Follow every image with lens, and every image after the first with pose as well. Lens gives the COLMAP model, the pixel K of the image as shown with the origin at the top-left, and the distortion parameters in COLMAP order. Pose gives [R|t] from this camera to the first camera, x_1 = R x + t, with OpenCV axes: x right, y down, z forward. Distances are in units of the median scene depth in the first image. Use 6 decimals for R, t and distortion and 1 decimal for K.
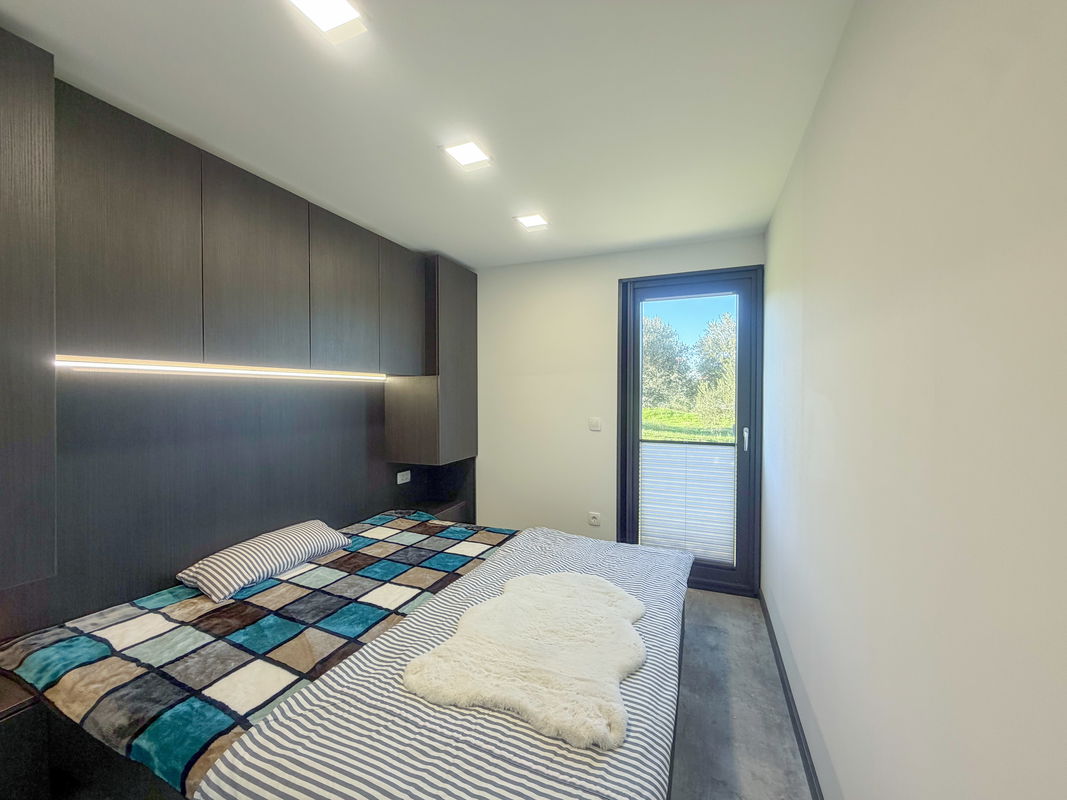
lens RADIAL K [[420.8, 0, 525.7], [0, 420.8, 397.0], [0, 0, 1]] dist [-0.000382, -0.000007]
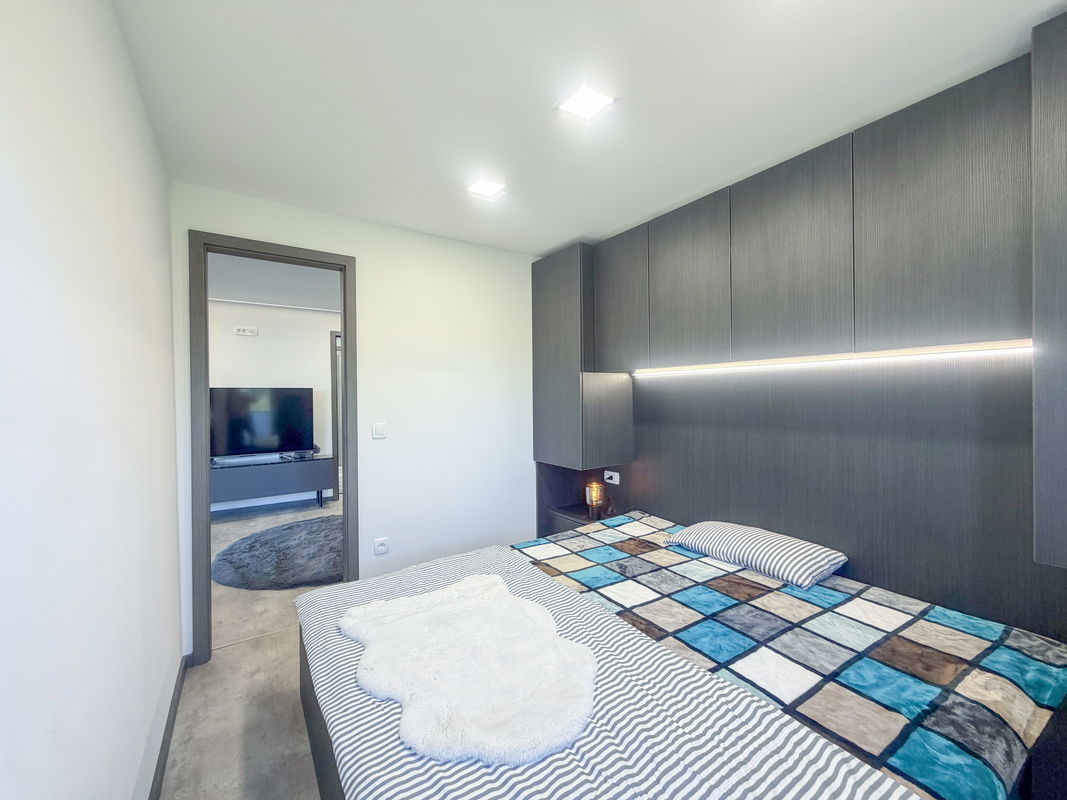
lens RADIAL K [[426.0, 0, 529.1], [0, 426.0, 401.8], [0, 0, 1]] dist [-0.002906, 0.001192]
pose [[-0.547425, 0.032172, -0.836236, 0.536809], [0.017956, 0.999482, 0.026699, -0.014663], [0.836662, -0.000400, -0.547719, 1.128429]]
